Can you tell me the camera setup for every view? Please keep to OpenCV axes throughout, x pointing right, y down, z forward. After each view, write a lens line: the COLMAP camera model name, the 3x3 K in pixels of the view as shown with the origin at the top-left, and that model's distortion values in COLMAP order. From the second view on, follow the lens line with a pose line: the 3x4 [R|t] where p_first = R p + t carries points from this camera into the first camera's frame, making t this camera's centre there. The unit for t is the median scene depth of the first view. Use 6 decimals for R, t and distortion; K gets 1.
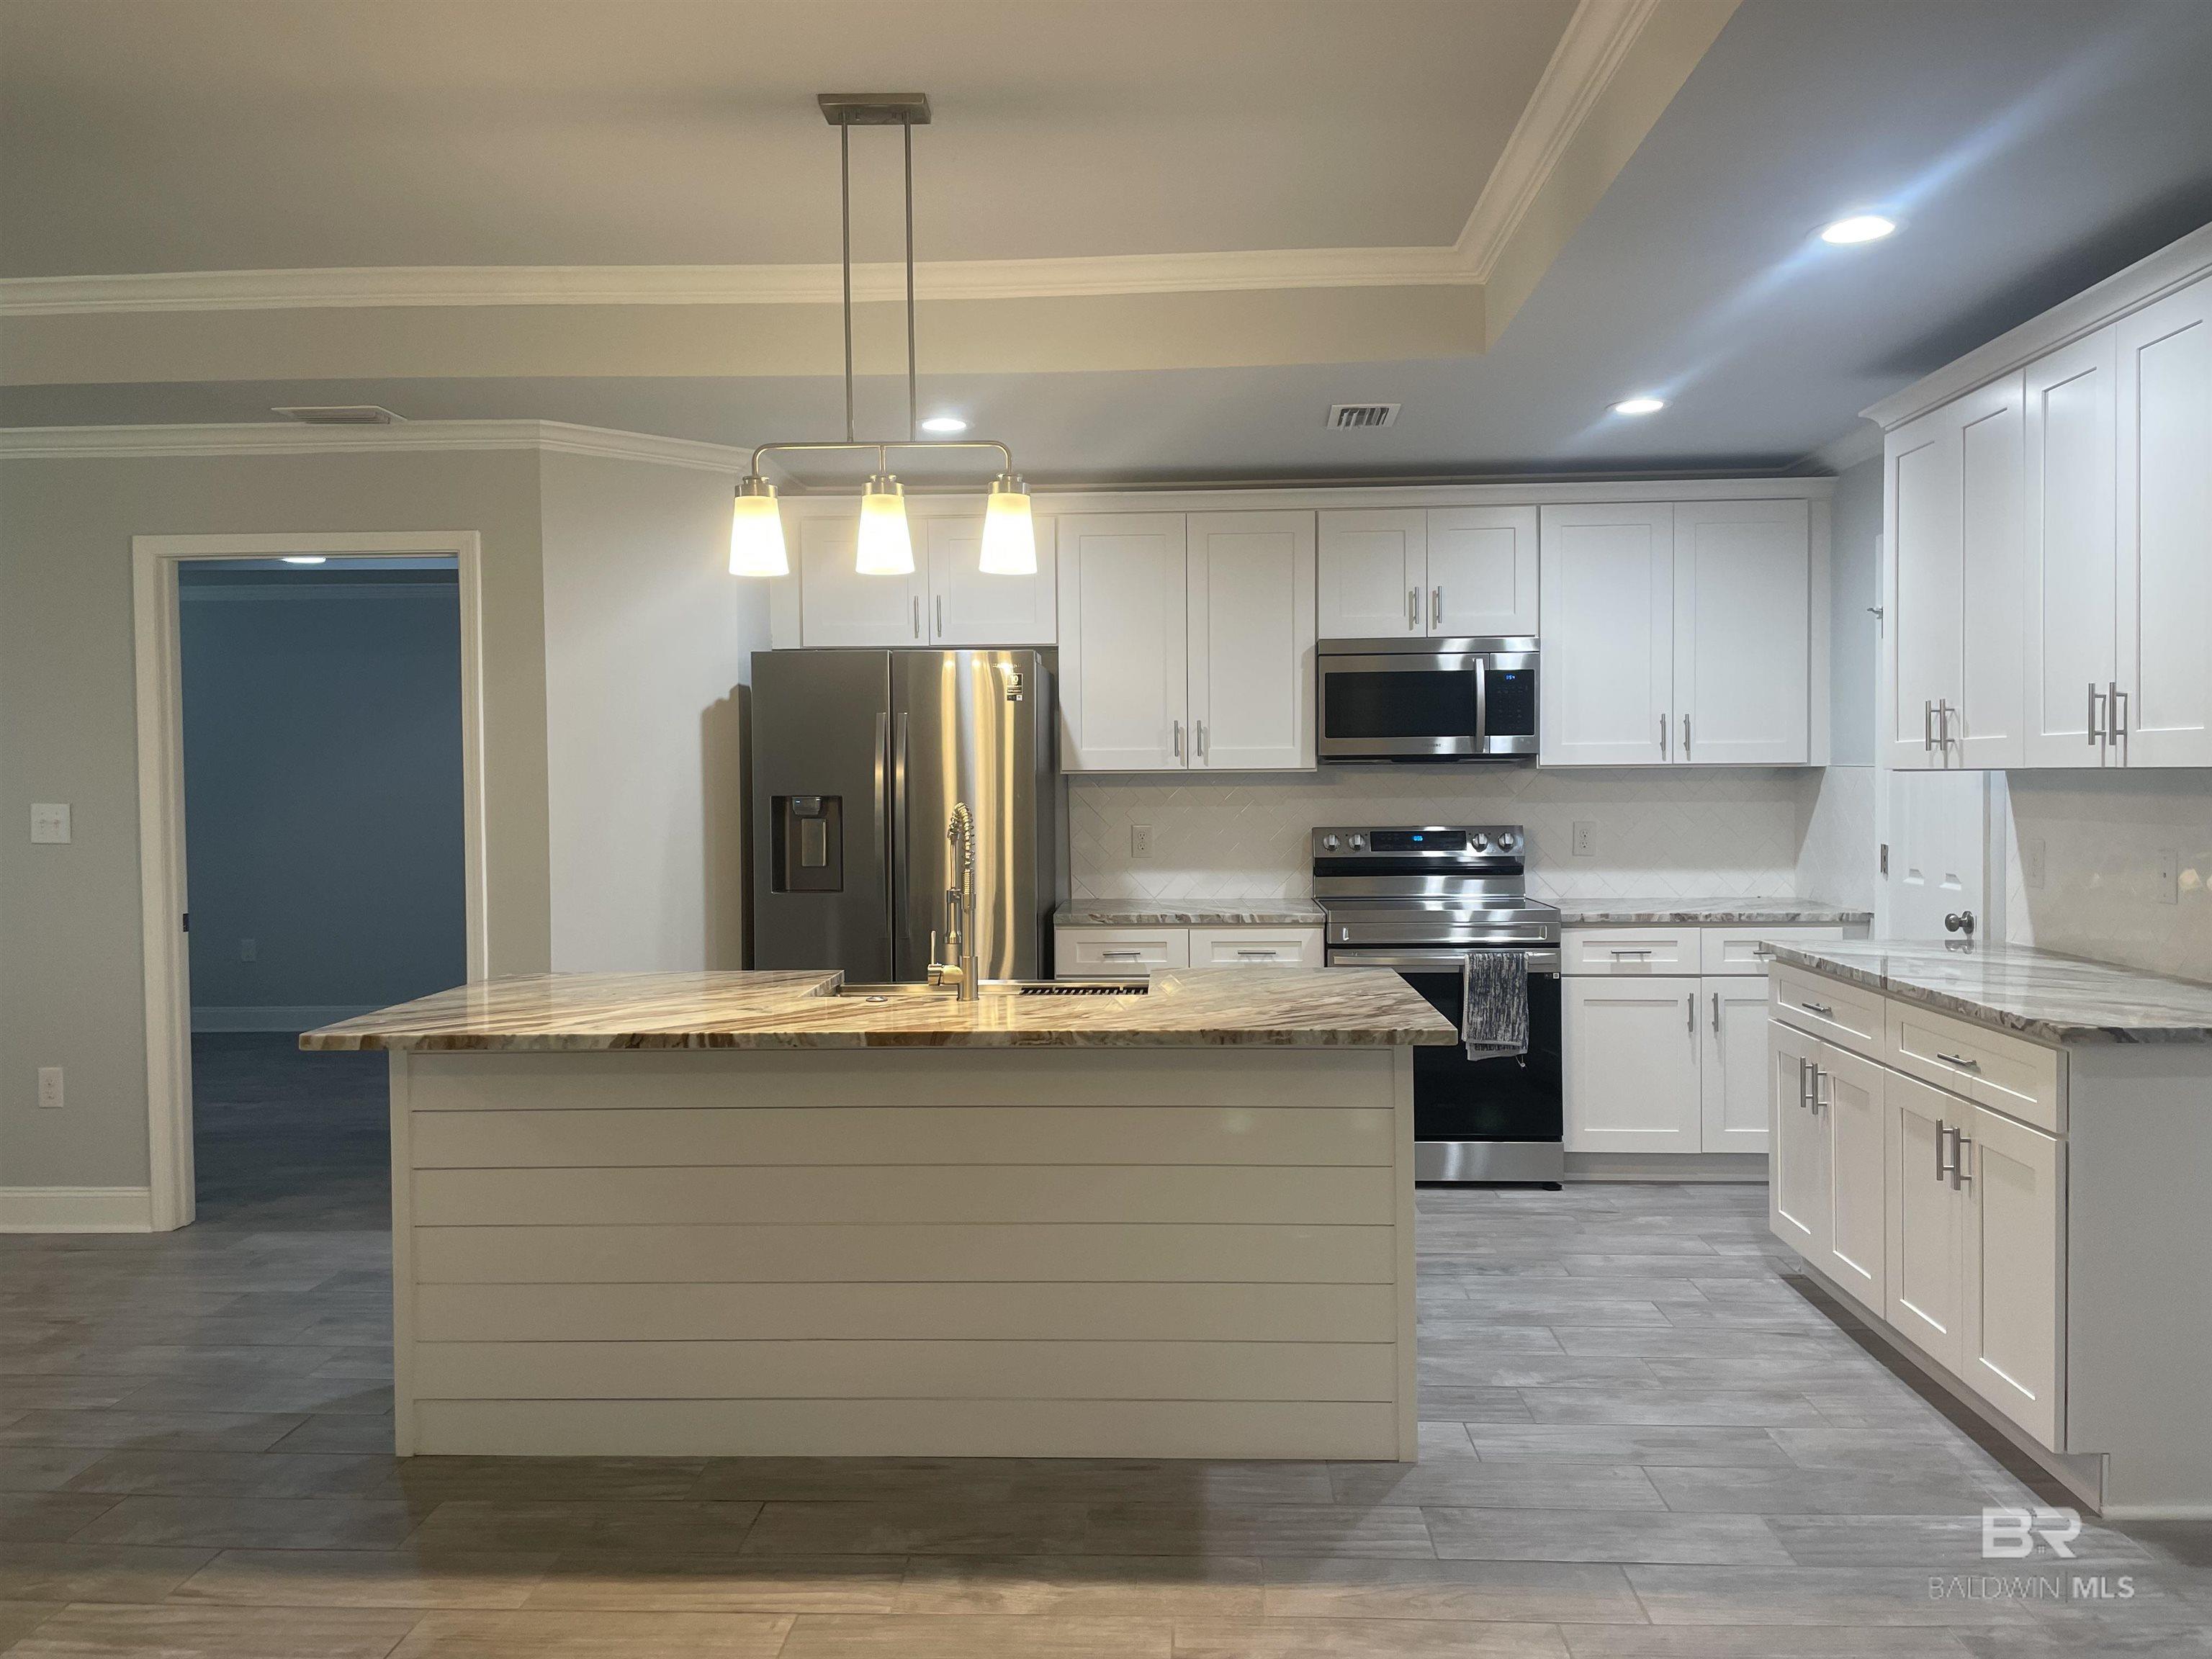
lens RADIAL K [[1672.3, 0, 1115.5], [0, 1672.3, 815.5], [0, 0, 1]] dist [0.080231, -0.118969]
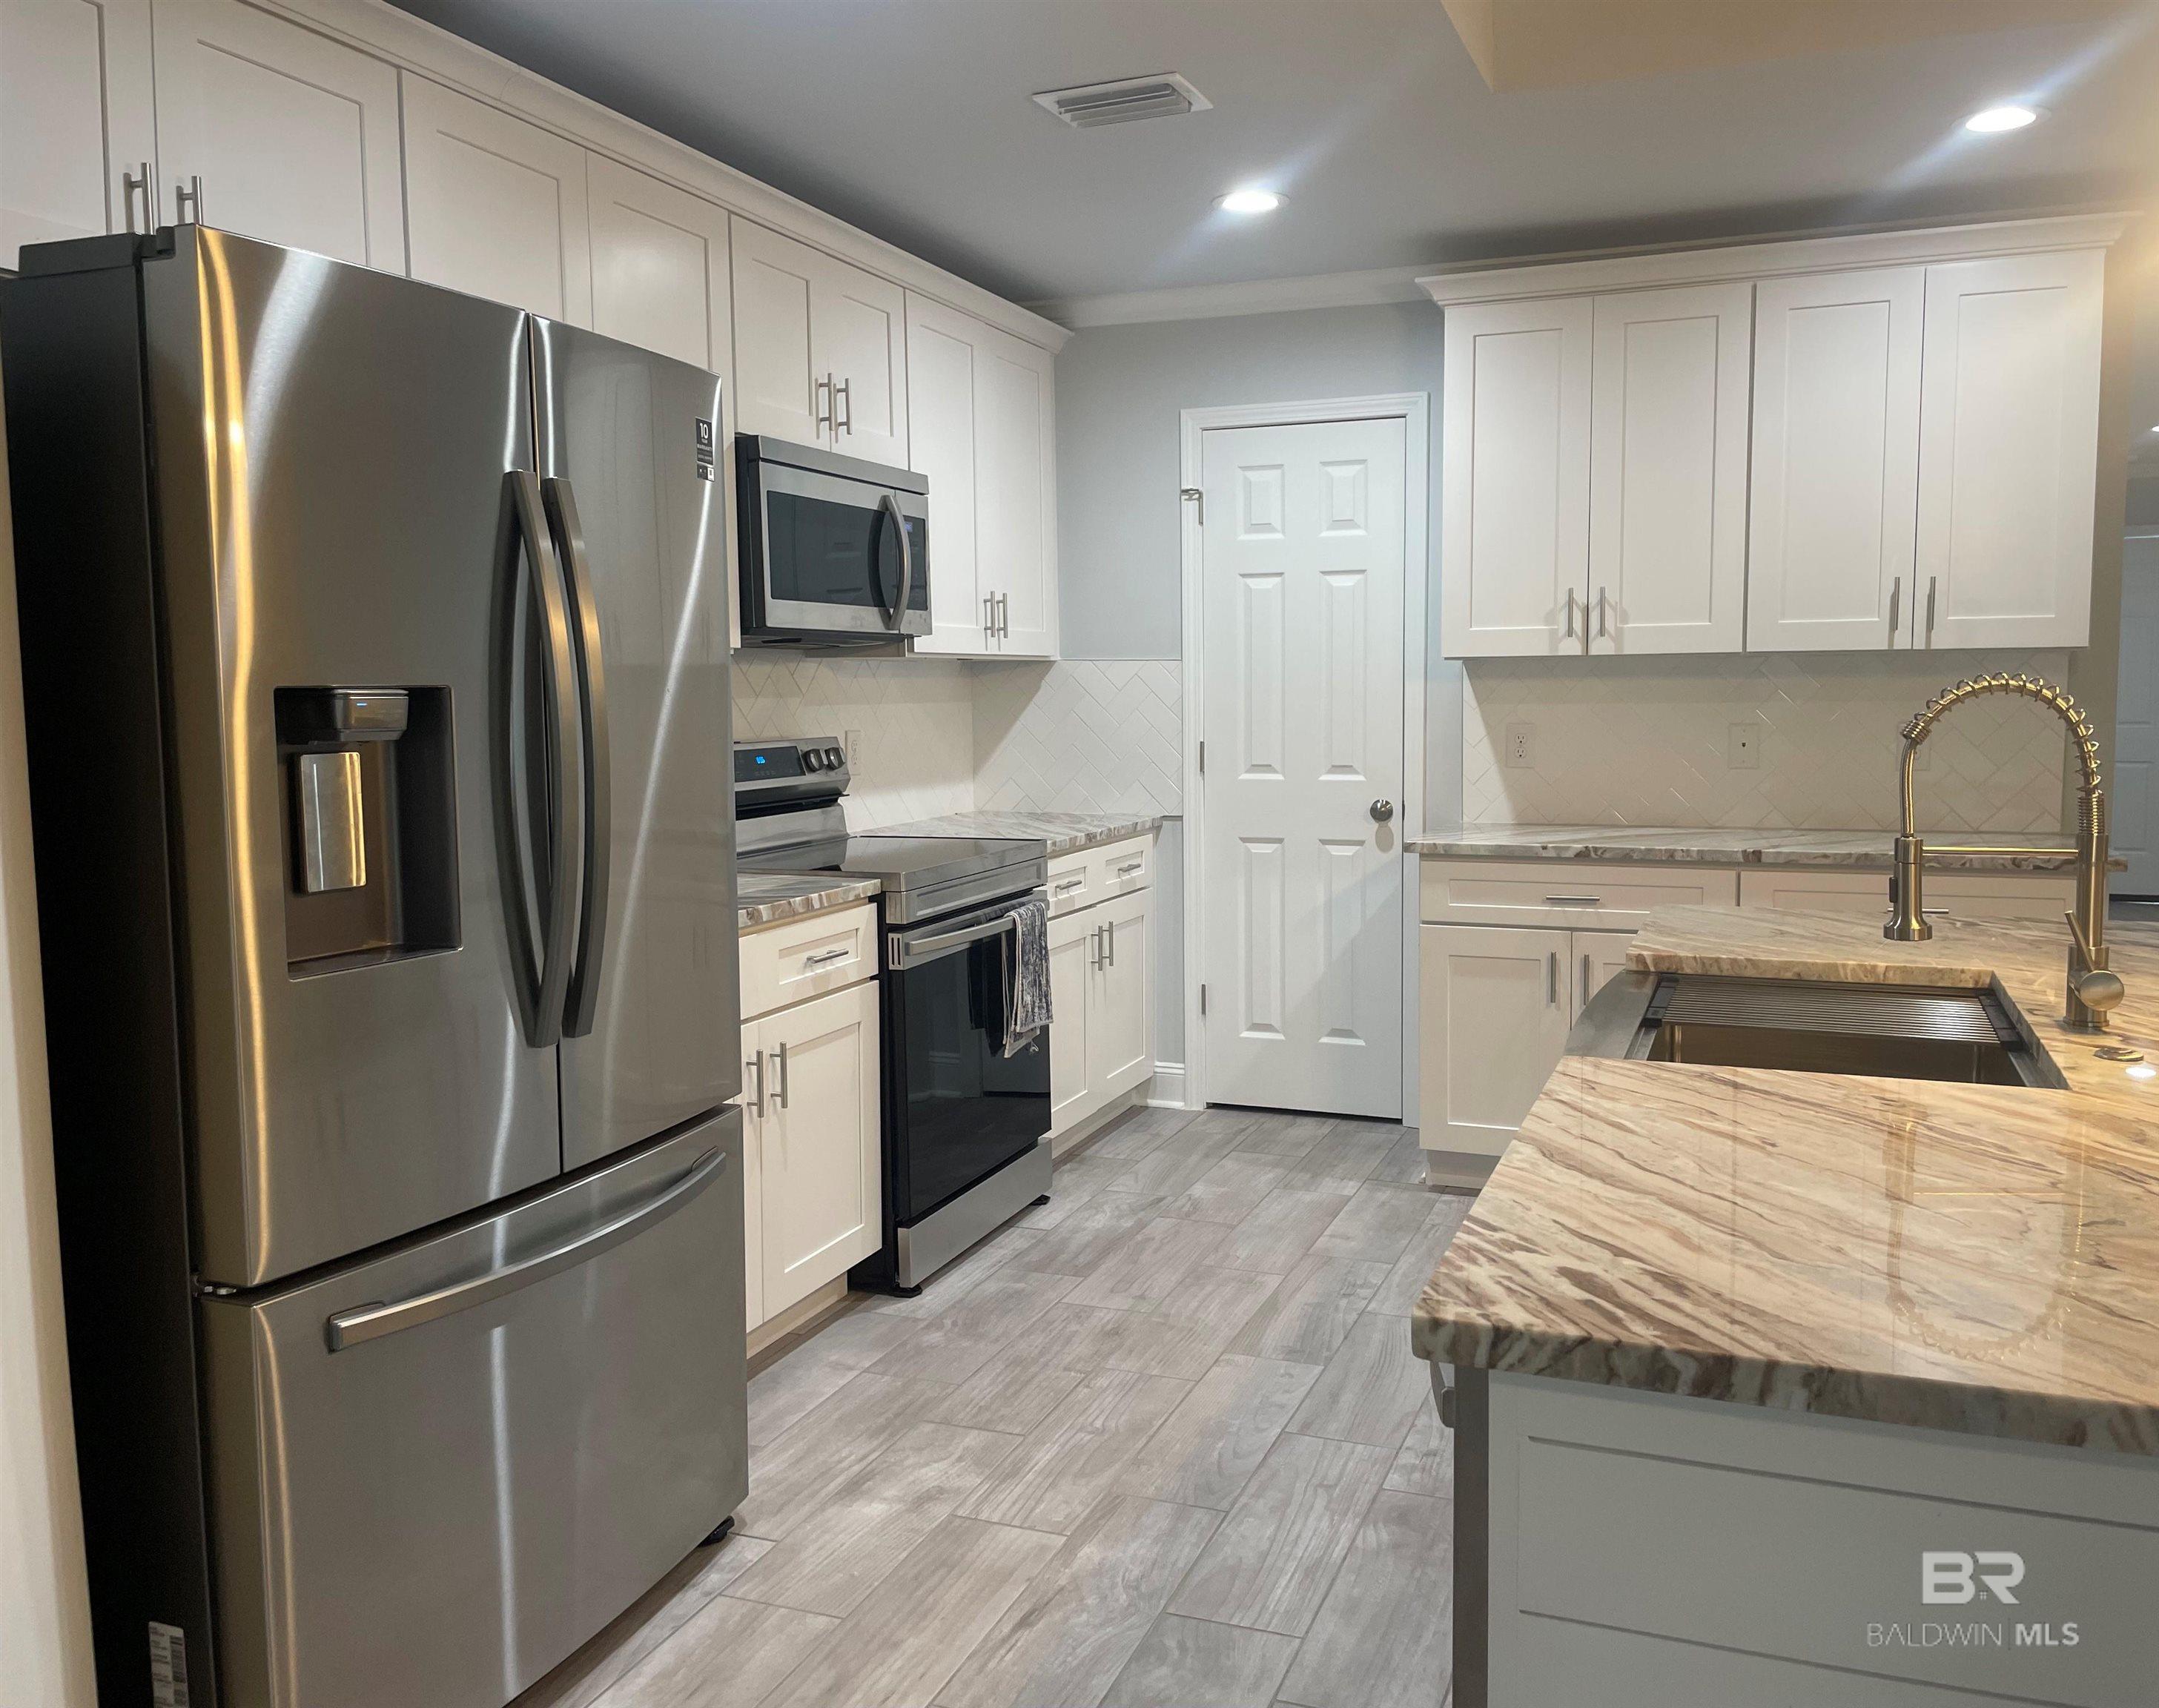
lens RADIAL K [[1728.5, 0, 1148.1], [0, 1728.5, 845.3], [0, 0, 1]] dist [0.073898, -0.003061]
pose [[0.309491, -0.085721, 0.947031, -0.640939], [0.029404, 0.996315, 0.080572, -0.005108], [-0.950448, 0.002910, 0.310871, 0.971951]]
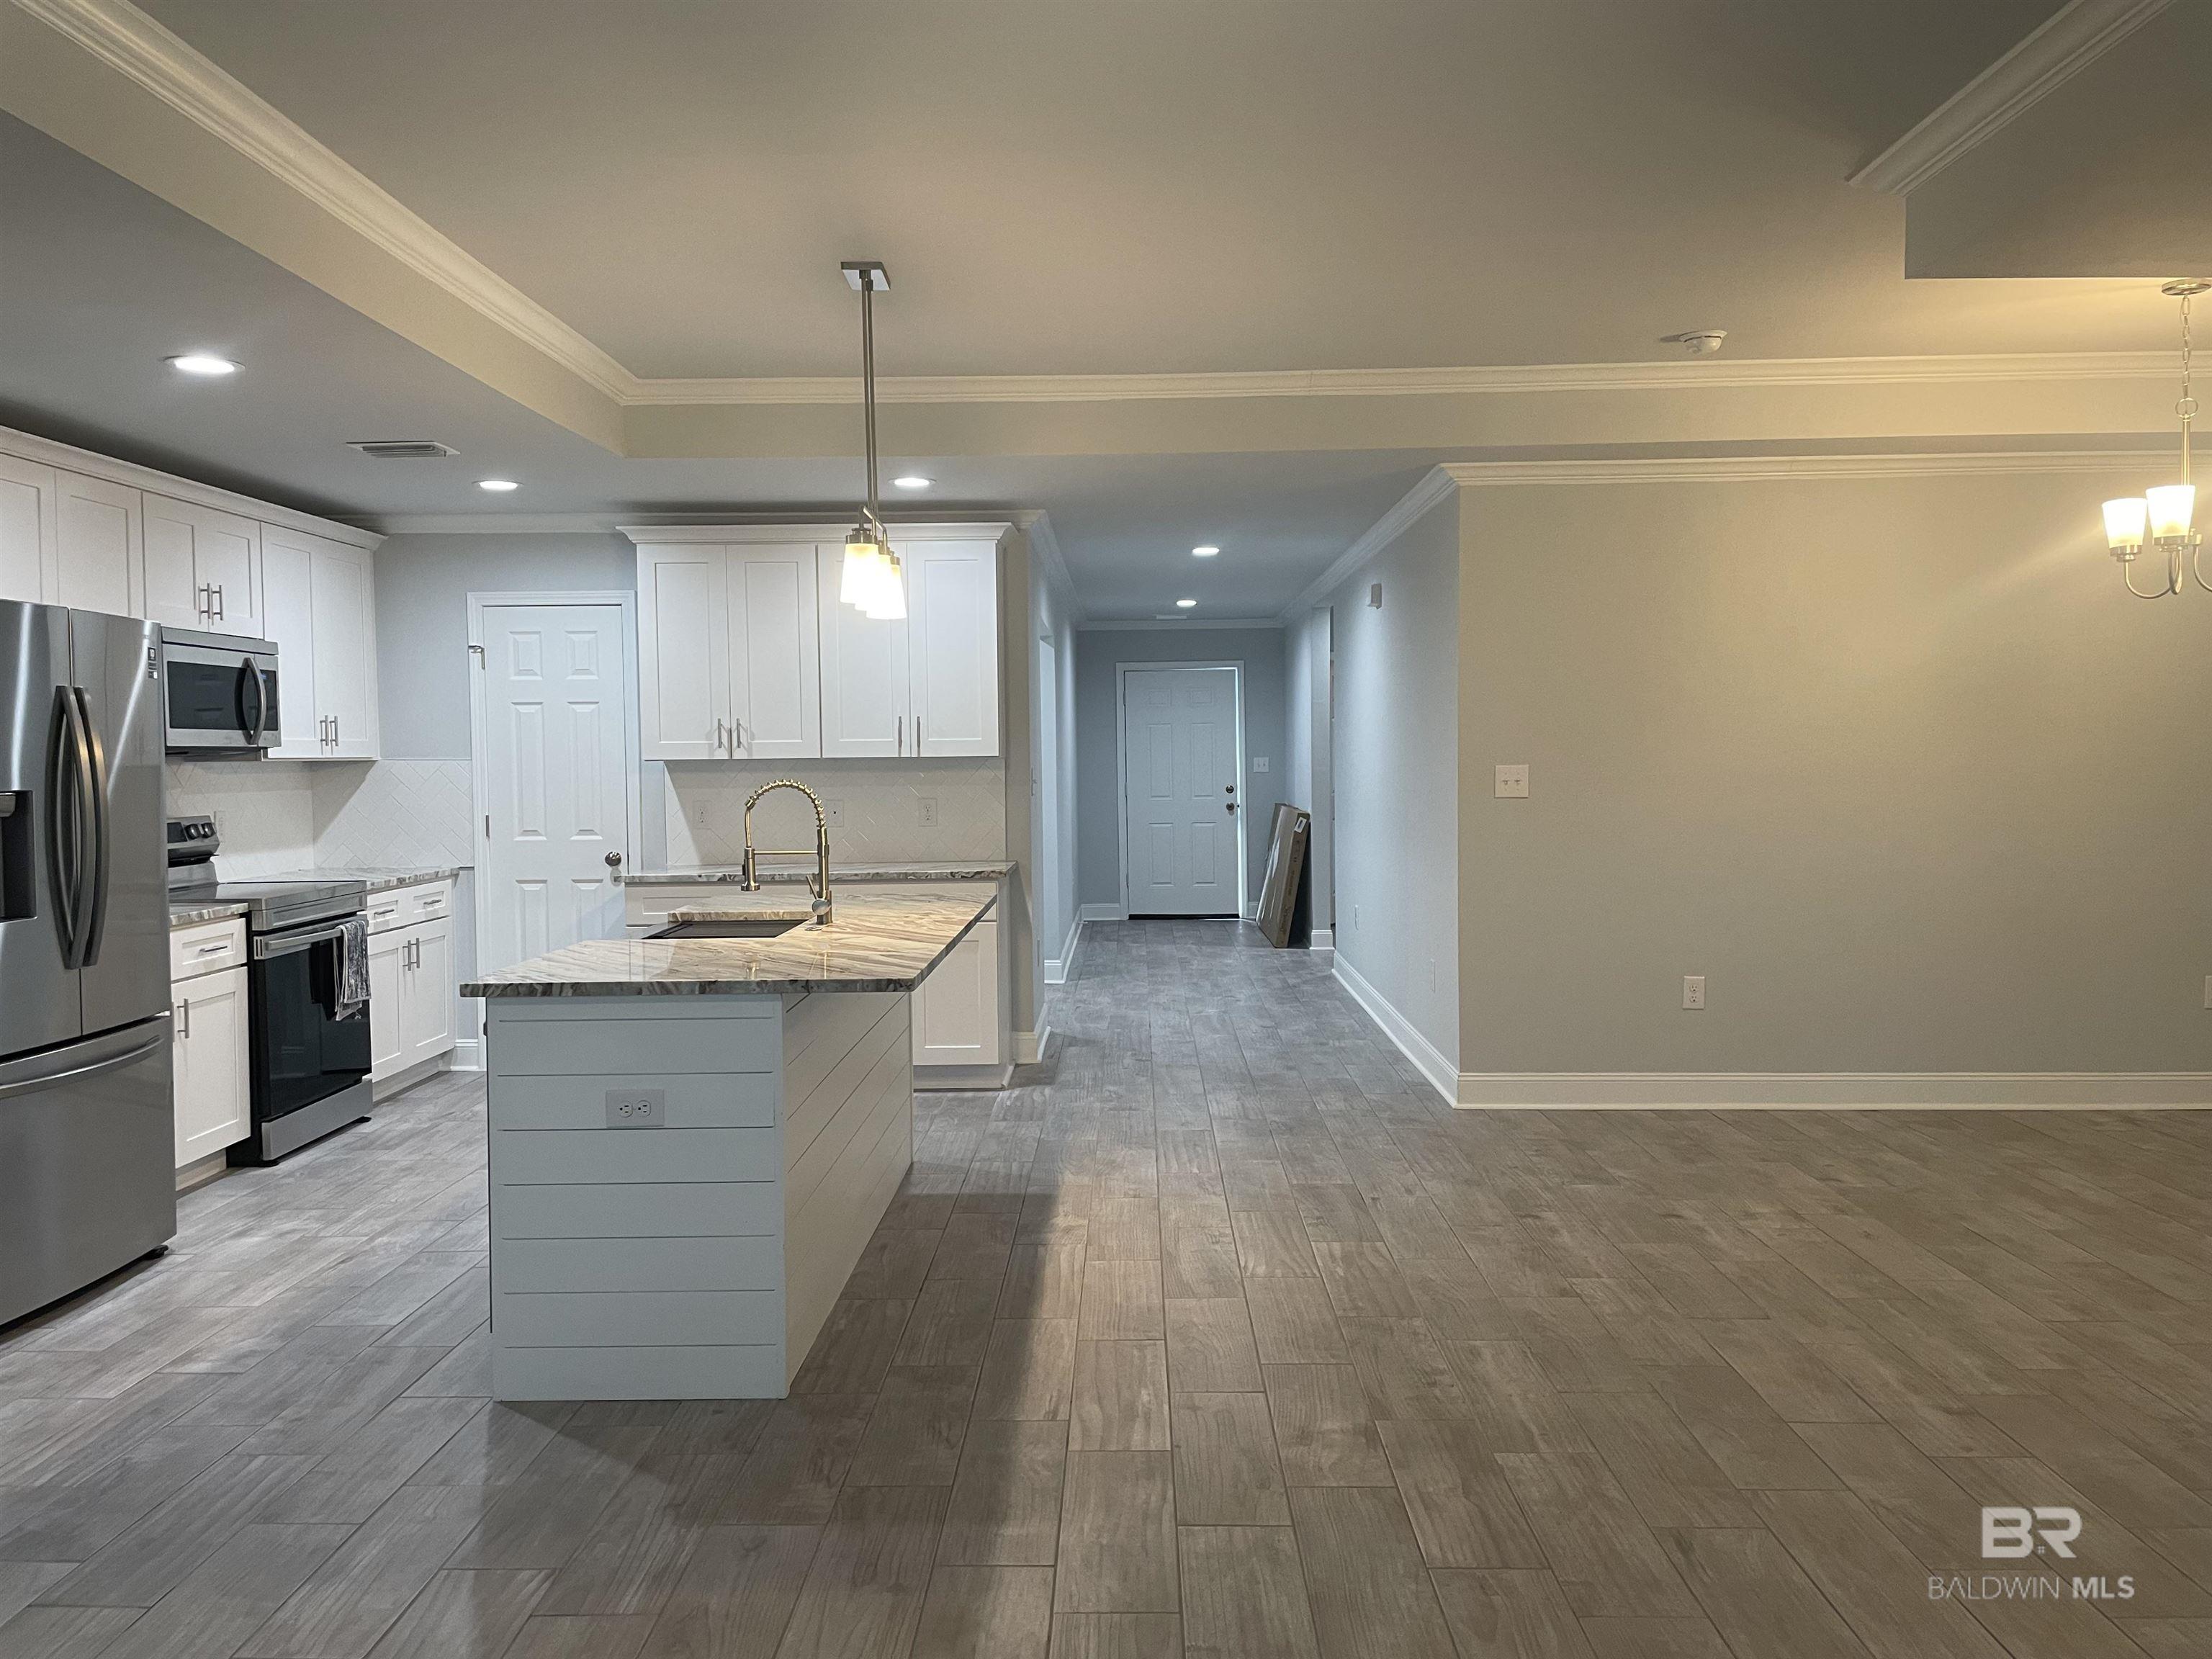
lens RADIAL K [[1672.3, 0, 1115.5], [0, 1672.3, 815.5], [0, 0, 1]] dist [0.080231, -0.118969]
pose [[-0.025450, -0.030065, 0.999224, -1.264522], [0.035928, 0.998874, 0.030969, -0.009584], [-0.999030, 0.036689, -0.024341, 0.691300]]
